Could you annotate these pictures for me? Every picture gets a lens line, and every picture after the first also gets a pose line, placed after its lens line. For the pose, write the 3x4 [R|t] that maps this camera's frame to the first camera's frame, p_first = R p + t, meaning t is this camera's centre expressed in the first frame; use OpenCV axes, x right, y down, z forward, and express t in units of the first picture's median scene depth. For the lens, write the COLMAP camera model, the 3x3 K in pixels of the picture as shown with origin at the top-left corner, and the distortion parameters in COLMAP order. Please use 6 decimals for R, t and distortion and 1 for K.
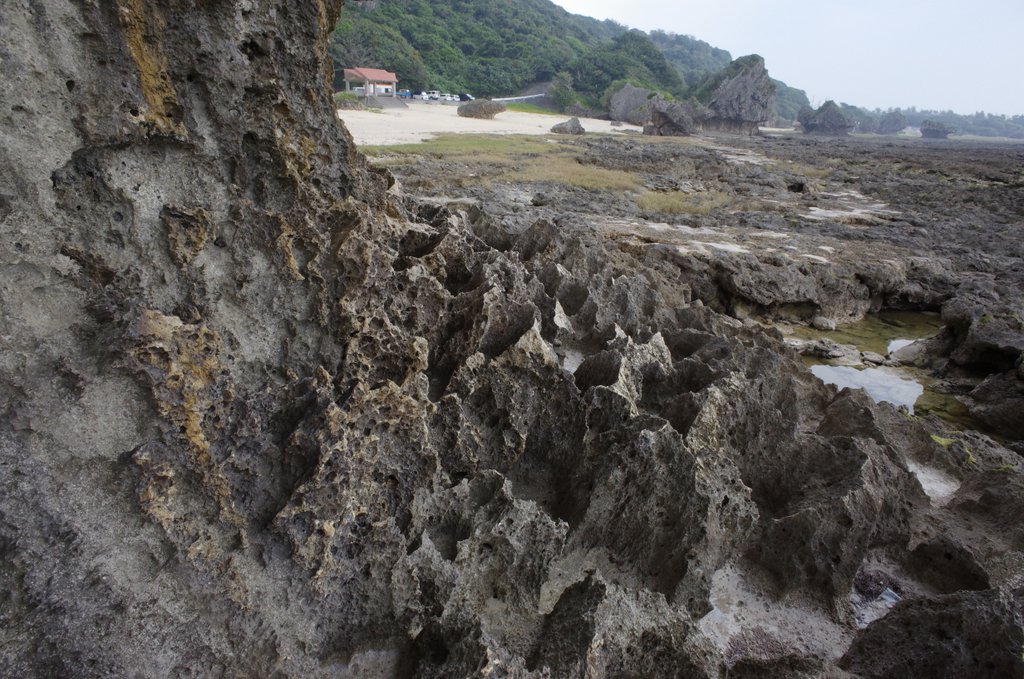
lens RADIAL K [[657.5, 0, 511.3], [0, 657.5, 338.0], [0, 0, 1]] dist [-0.010983, -0.001178]
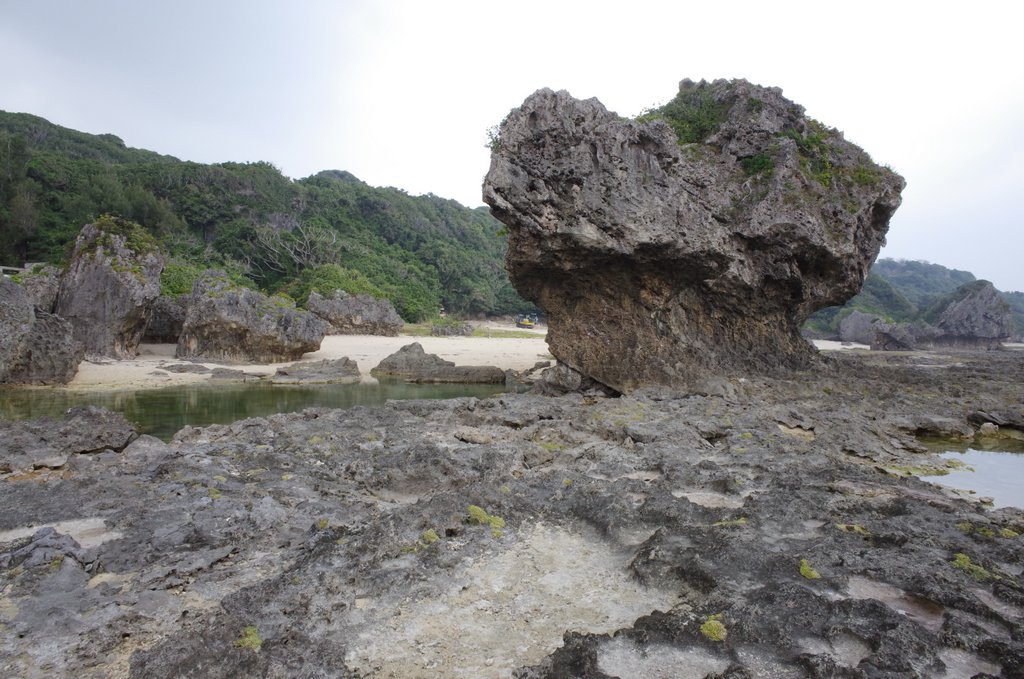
lens RADIAL K [[657.5, 0, 514.0], [0, 657.5, 339.1], [0, 0, 1]] dist [-0.010983, -0.001178]
pose [[0.947291, -0.032912, -0.318678, -0.024426], [-0.073914, 0.945422, -0.317353, 0.068712], [0.311730, 0.324181, 0.893158, -0.196881]]
